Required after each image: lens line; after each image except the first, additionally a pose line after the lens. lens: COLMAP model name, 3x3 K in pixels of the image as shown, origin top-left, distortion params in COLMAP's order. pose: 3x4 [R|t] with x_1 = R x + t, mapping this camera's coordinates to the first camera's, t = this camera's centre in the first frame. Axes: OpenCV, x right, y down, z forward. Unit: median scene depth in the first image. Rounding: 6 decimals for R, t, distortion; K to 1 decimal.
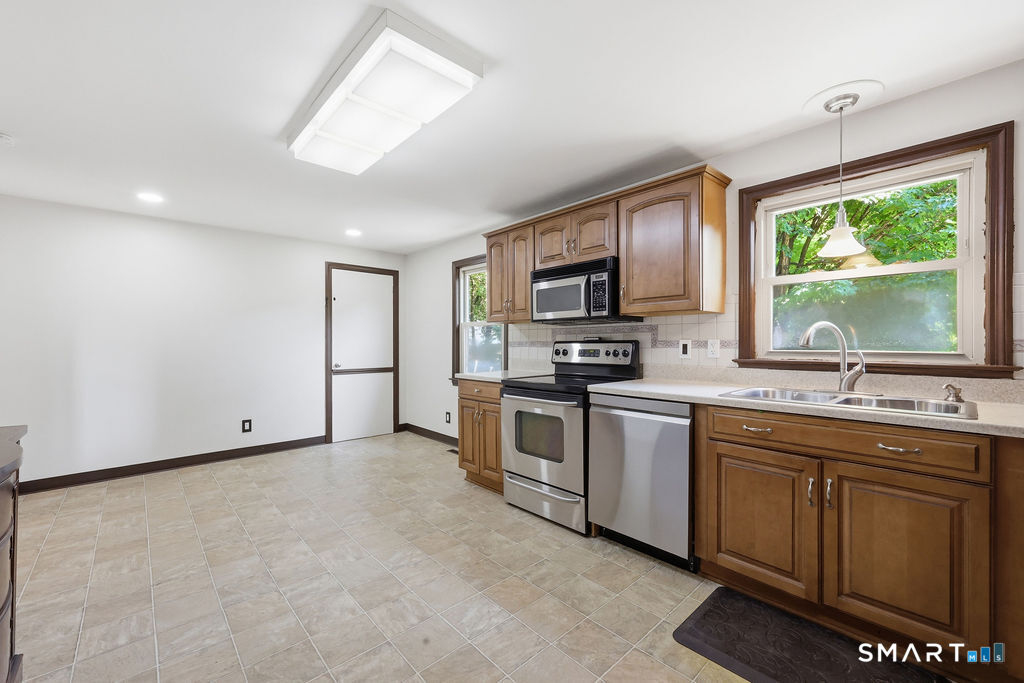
lens RADIAL K [[416.3, 0, 514.9], [0, 416.3, 341.1], [0, 0, 1]] dist [-0.000170, 0.000337]
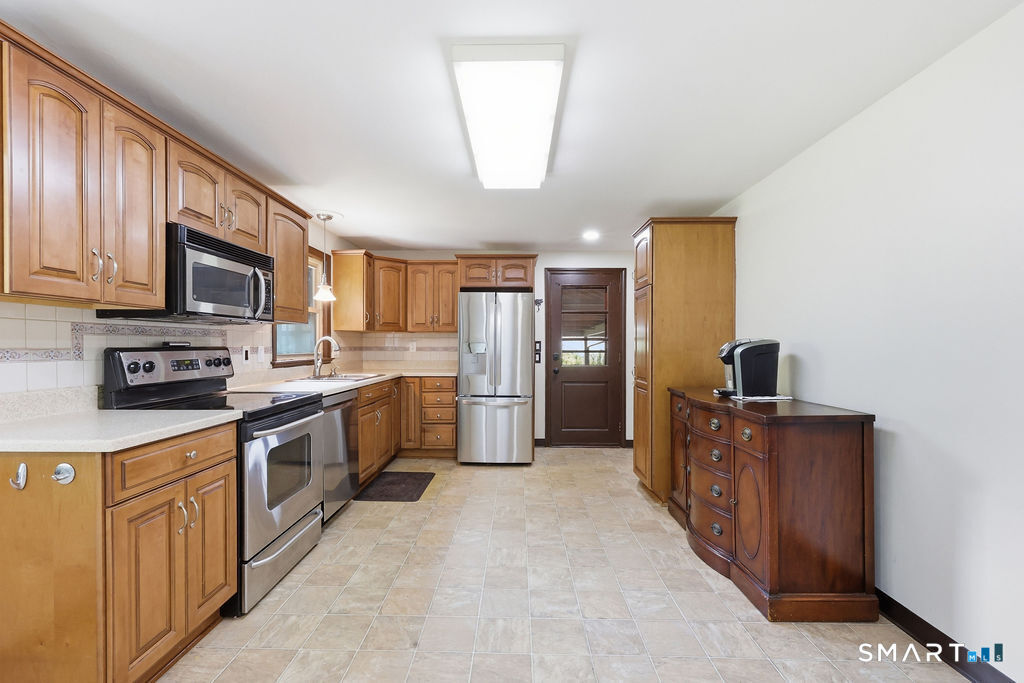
lens RADIAL K [[444.0, 0, 505.5], [0, 444.0, 349.5], [0, 0, 1]] dist [0.003007, 0.000419]
pose [[-0.715983, -0.004306, 0.698105, -0.932216], [-0.000978, 0.999986, 0.005165, -0.001578], [-0.698117, 0.003015, -0.715977, 1.506569]]
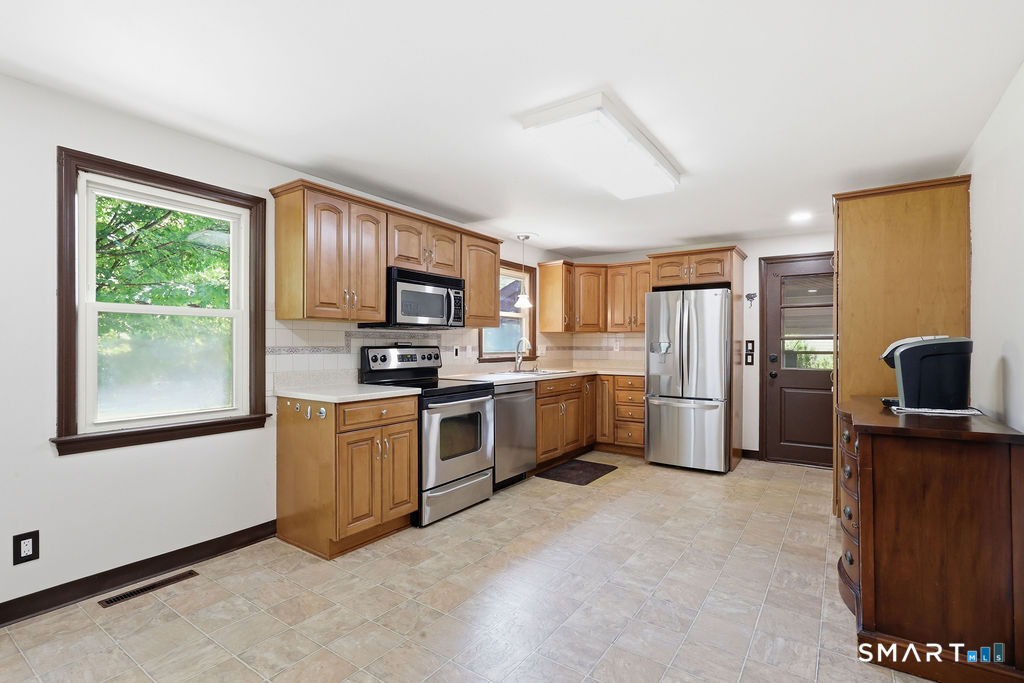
lens RADIAL K [[476.1, 0, 513.6], [0, 476.1, 346.8], [0, 0, 1]] dist [0.002512, -0.000063]
pose [[-0.217655, -0.000455, 0.976026, -1.332480], [-0.003582, 0.999994, -0.000333, 0.000844], [-0.976019, -0.003569, -0.217655, 1.301613]]
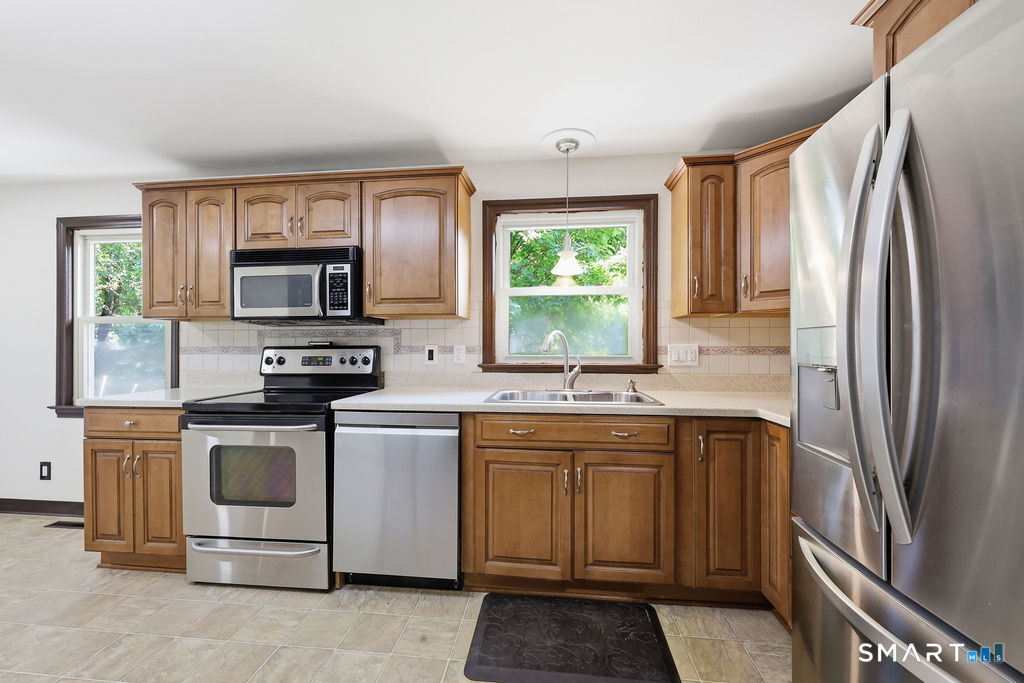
lens RADIAL K [[416.3, 0, 505.8], [0, 416.3, 346.6], [0, 0, 1]] dist [-0.000170, 0.000337]
pose [[0.755206, 0.002539, 0.655482, -0.099951], [-0.002224, 0.999997, -0.001310, 0.000617], [-0.655484, -0.000468, 0.755209, 0.184075]]
